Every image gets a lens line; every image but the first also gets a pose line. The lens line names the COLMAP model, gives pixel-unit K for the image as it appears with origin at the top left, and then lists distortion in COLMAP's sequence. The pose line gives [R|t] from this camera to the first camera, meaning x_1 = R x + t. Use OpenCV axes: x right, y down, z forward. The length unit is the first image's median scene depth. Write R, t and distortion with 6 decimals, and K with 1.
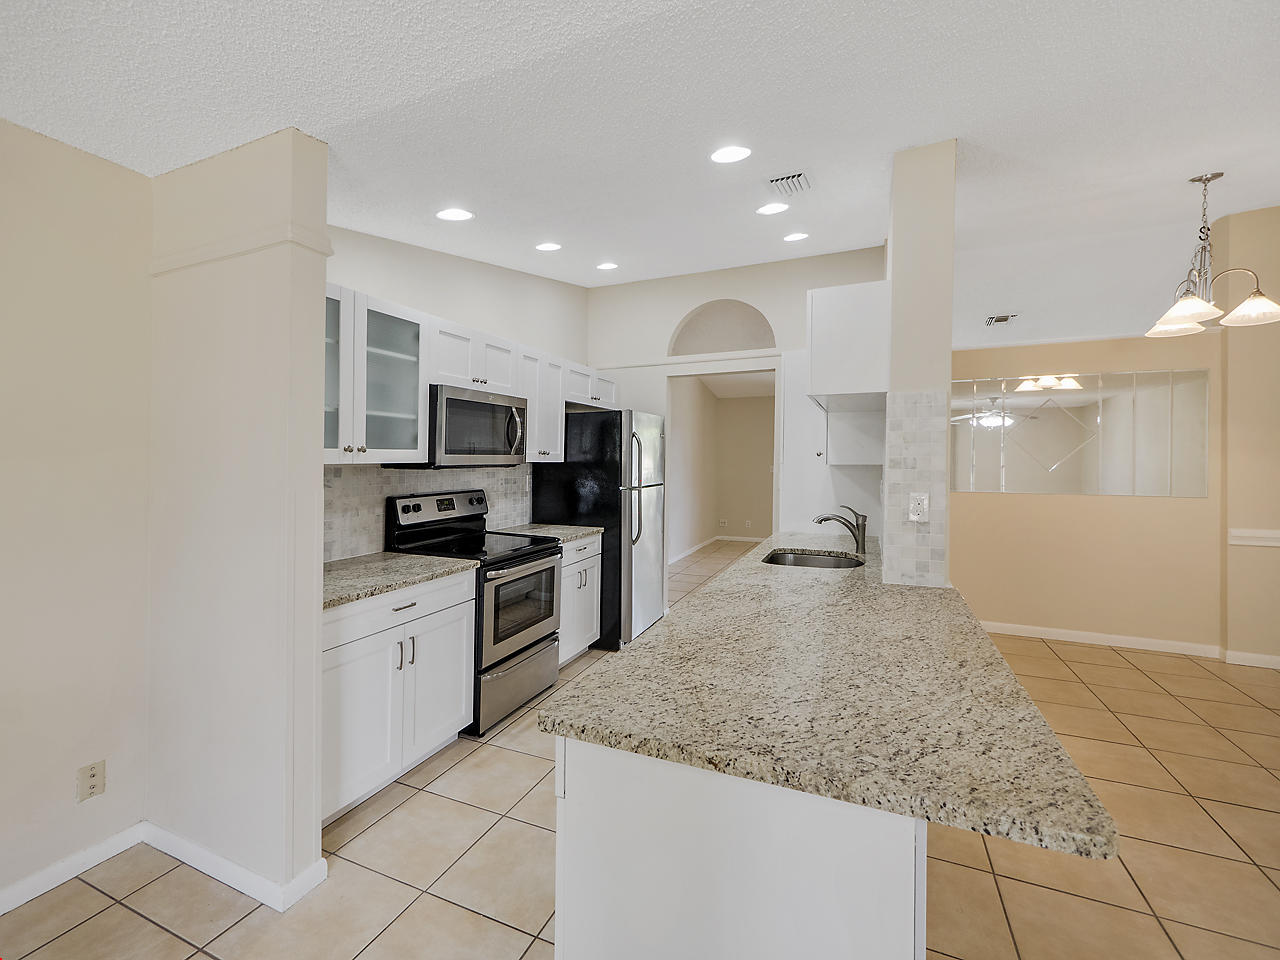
lens RADIAL K [[567.9, 0, 623.6], [0, 567.9, 454.7], [0, 0, 1]] dist [0.008897, 0.000047]
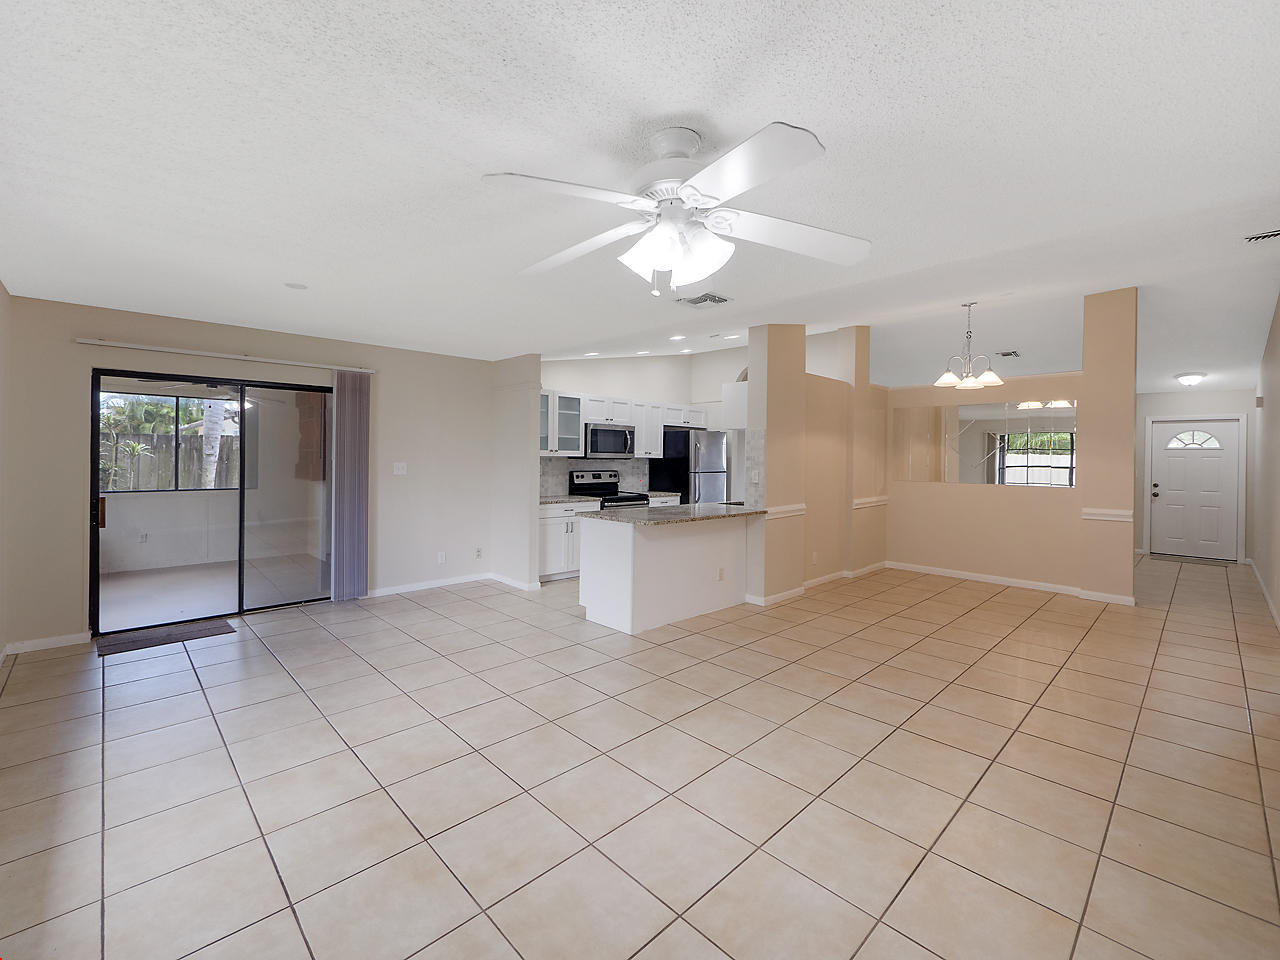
lens RADIAL K [[559.4, 0, 640.0], [0, 559.4, 480.0], [0, 0, 1]] dist [0.006179, -0.000152]
pose [[0.929200, 0.027262, -0.368570, 0.686936], [-0.010407, 0.998810, 0.047642, -0.001375], [0.369430, -0.040433, 0.928378, -1.009287]]
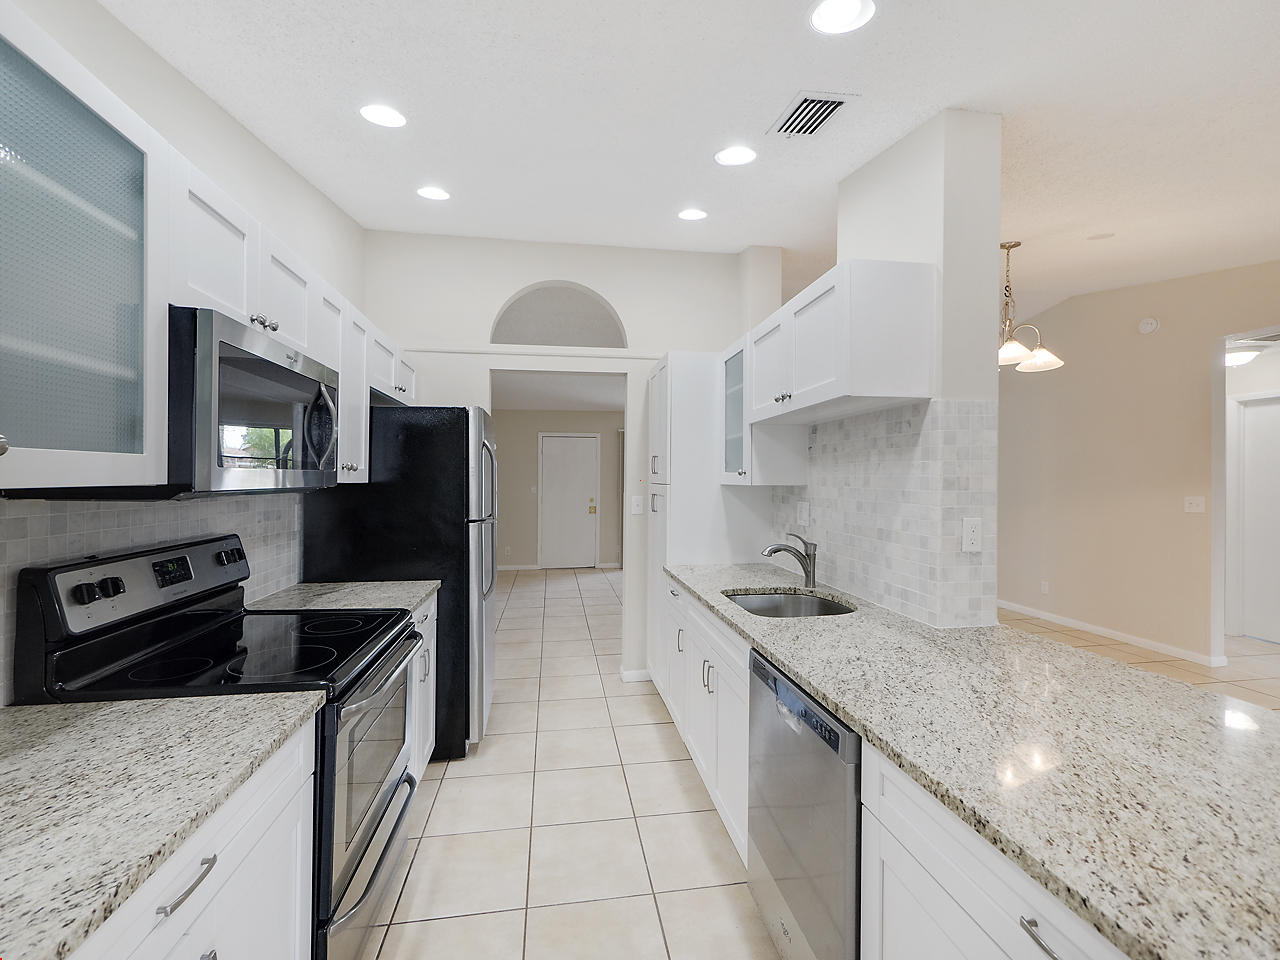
lens RADIAL K [[559.4, 0, 640.0], [0, 559.4, 480.0], [0, 0, 1]] dist [0.006179, -0.000152]
pose [[0.838571, 0.001644, 0.544790, -0.262664], [-0.006105, 0.999961, 0.006379, 0.005687], [-0.544759, -0.008676, 0.838548, 0.422576]]
